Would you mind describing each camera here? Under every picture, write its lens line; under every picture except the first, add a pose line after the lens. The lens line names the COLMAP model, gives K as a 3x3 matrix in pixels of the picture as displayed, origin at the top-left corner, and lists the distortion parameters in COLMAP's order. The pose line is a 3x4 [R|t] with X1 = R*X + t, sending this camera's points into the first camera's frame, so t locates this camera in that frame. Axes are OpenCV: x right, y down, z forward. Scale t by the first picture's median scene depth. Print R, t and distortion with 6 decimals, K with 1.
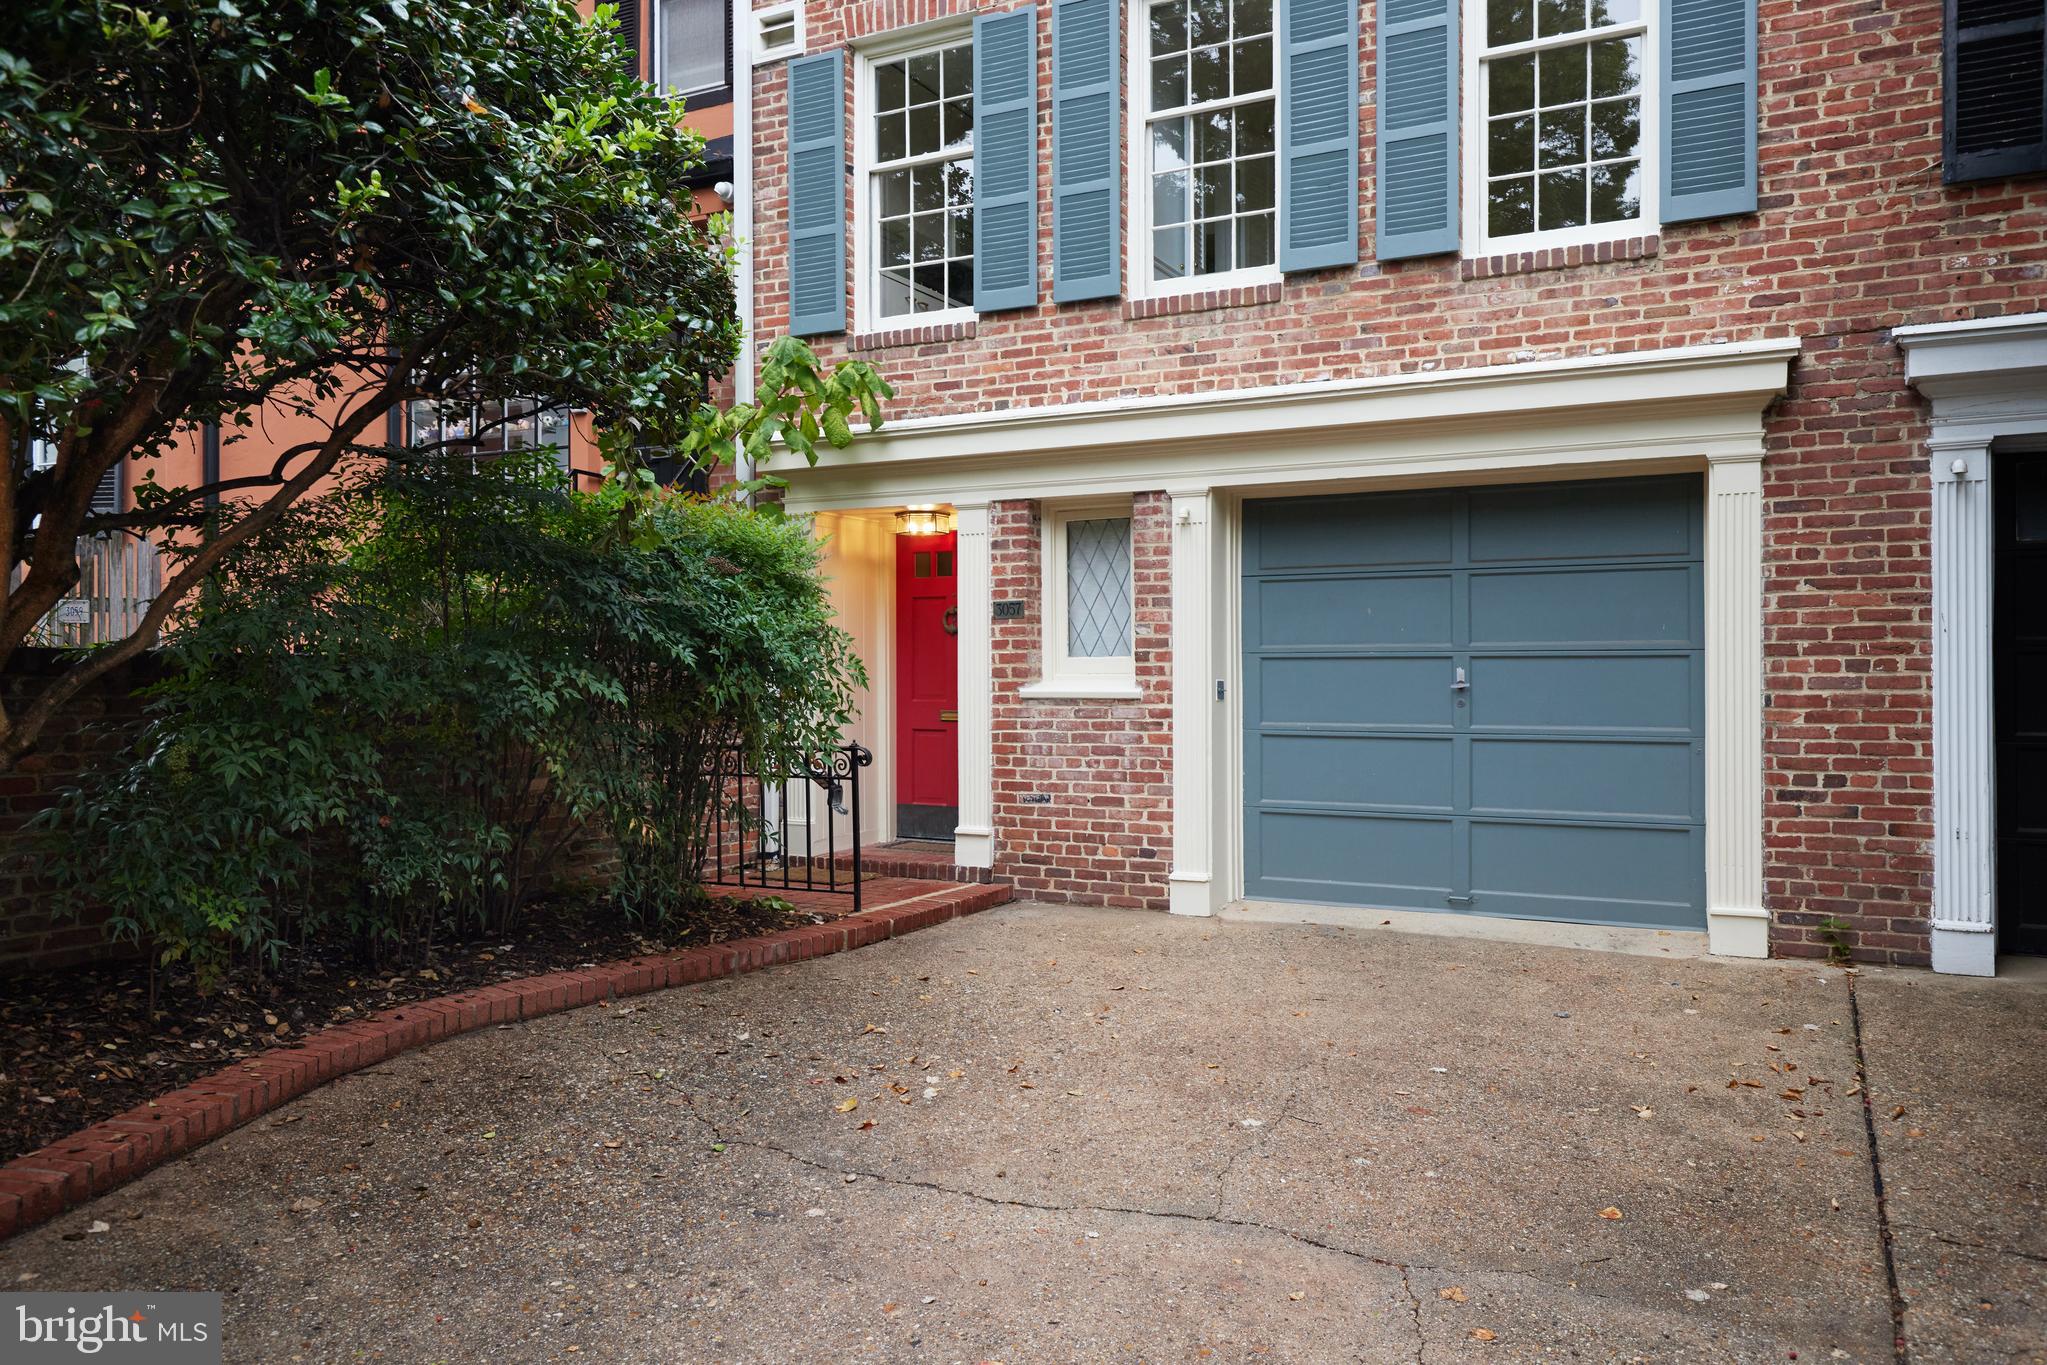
lens RADIAL K [[1512.7, 0, 1028.5], [0, 1512.7, 681.2], [0, 0, 1]] dist [-0.005124, 0.010418]
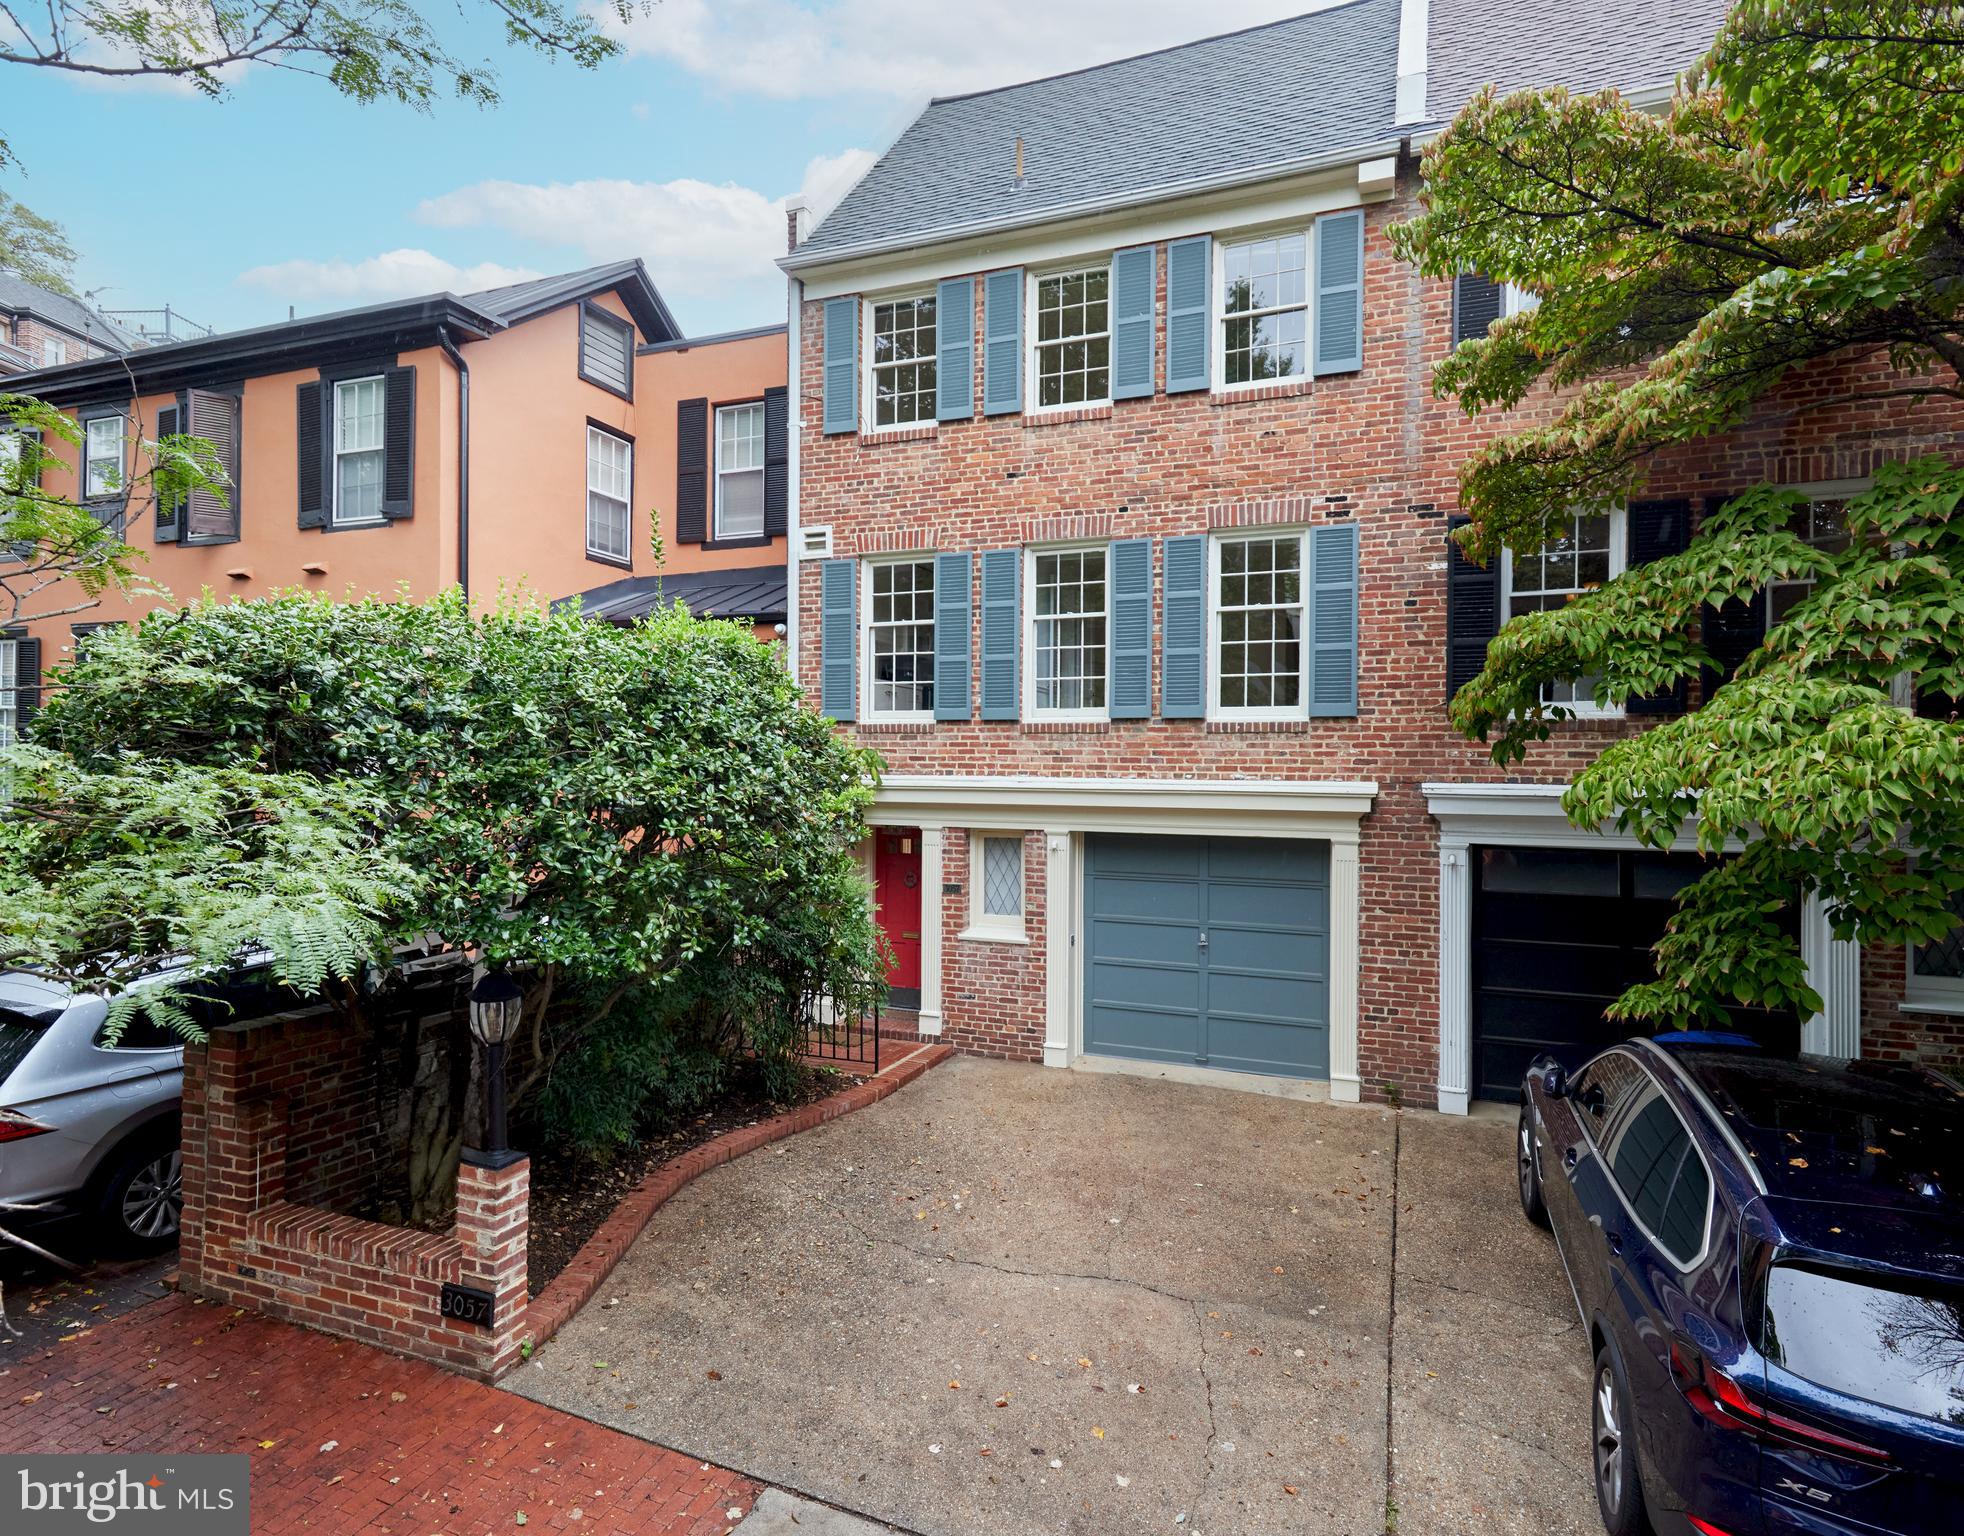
lens RADIAL K [[1094.1, 0, 973.5], [0, 1094.1, 774.6], [0, 0, 1]] dist [0.004054, 0.001018]
pose [[0.995837, 0.010843, 0.090510, -0.131567], [-0.010376, 0.999930, -0.005631, -0.217298], [-0.090565, 0.004668, 0.995880, -0.346055]]
